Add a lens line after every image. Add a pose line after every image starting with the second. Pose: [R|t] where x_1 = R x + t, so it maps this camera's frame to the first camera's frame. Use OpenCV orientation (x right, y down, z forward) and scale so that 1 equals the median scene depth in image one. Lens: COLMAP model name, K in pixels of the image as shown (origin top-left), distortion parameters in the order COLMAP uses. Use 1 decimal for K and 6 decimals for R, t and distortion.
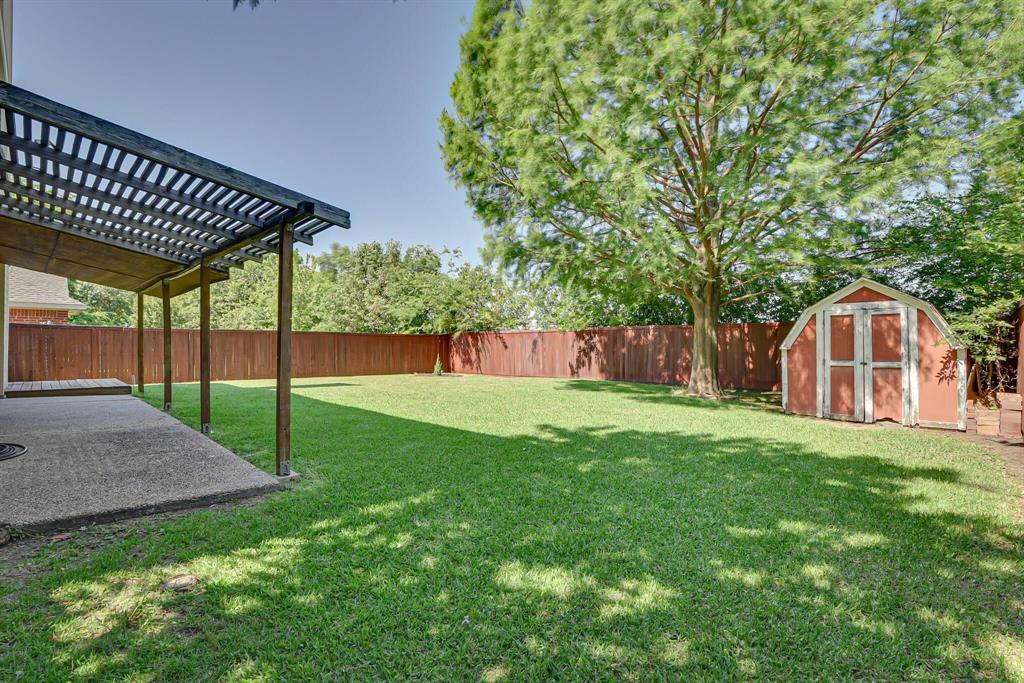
lens RADIAL K [[463.2, 0, 519.2], [0, 463.2, 339.0], [0, 0, 1]] dist [-0.017546, -0.000091]
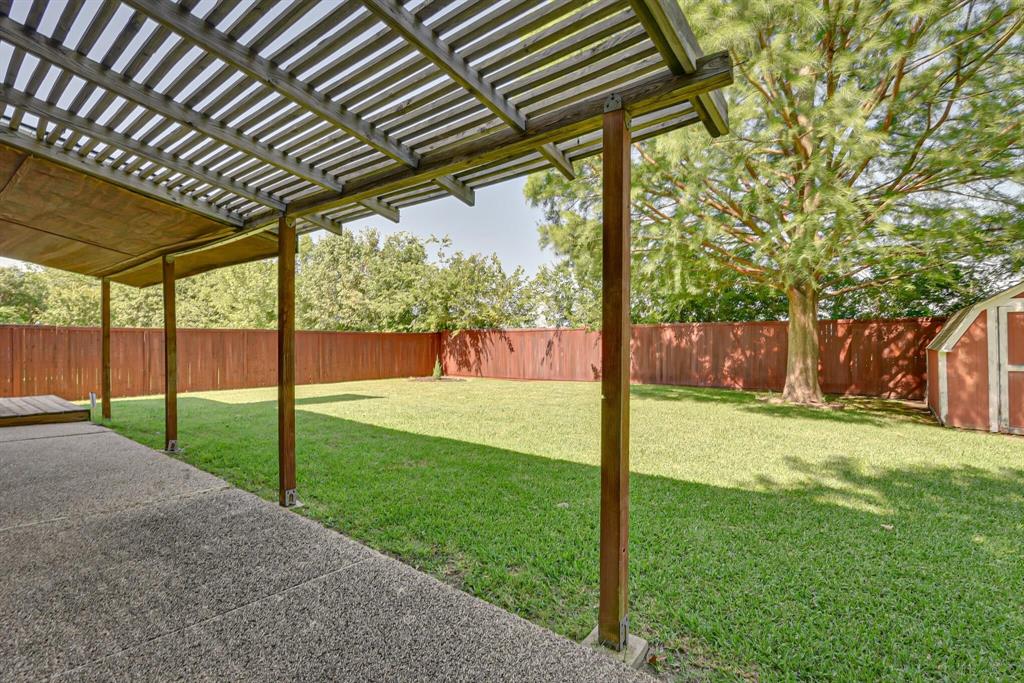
lens RADIAL K [[463.2, 0, 505.7], [0, 463.2, 341.7], [0, 0, 1]] dist [-0.017546, -0.000091]
pose [[0.994175, -0.005331, 0.107644, -0.149994], [0.004024, 0.999916, 0.012356, -0.004438], [-0.107700, -0.011851, 0.994113, 0.118706]]
